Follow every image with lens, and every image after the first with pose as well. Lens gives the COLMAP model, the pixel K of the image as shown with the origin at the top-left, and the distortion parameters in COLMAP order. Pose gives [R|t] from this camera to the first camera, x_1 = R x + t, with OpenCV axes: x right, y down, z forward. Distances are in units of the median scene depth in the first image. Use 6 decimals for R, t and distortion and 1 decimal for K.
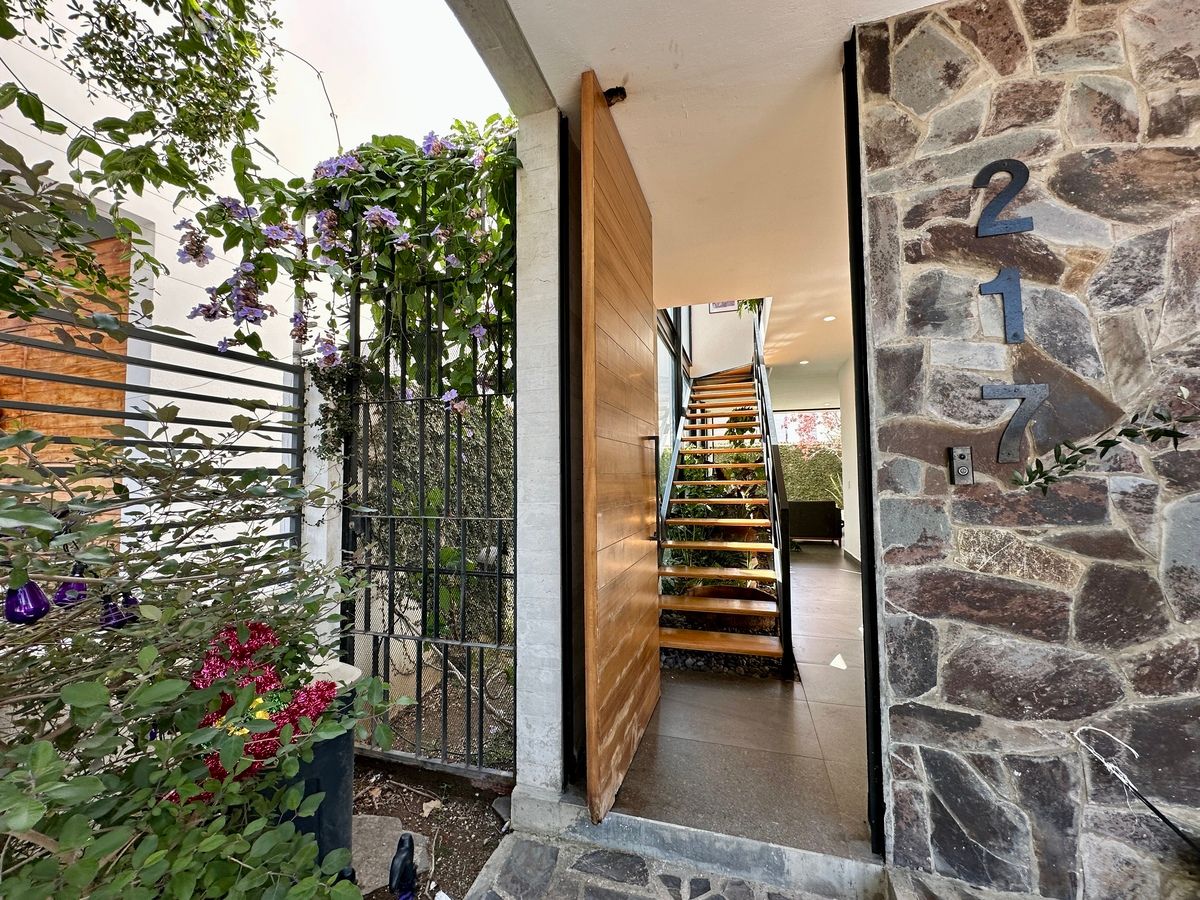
lens RADIAL K [[480.9, 0, 598.9], [0, 480.9, 450.7], [0, 0, 1]] dist [-0.001552, 0.000754]
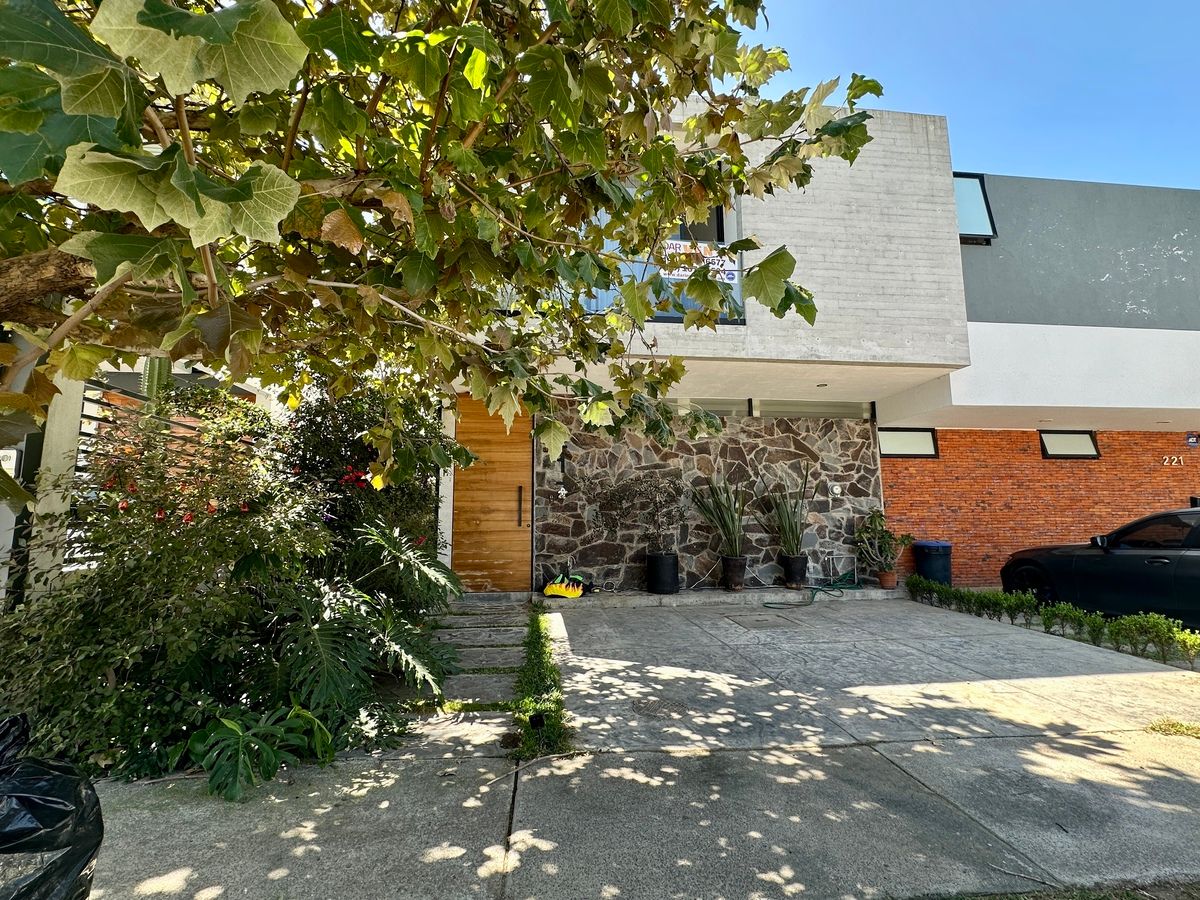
lens RADIAL K [[523.8, 0, 601.4], [0, 523.8, 449.3], [0, 0, 1]] dist [0.000684, 0.000004]
pose [[0.921328, 0.048311, 0.385774, -0.725177], [-0.019699, 0.996776, -0.077781, -0.063059], [-0.388288, 0.064062, 0.919309, -3.699937]]
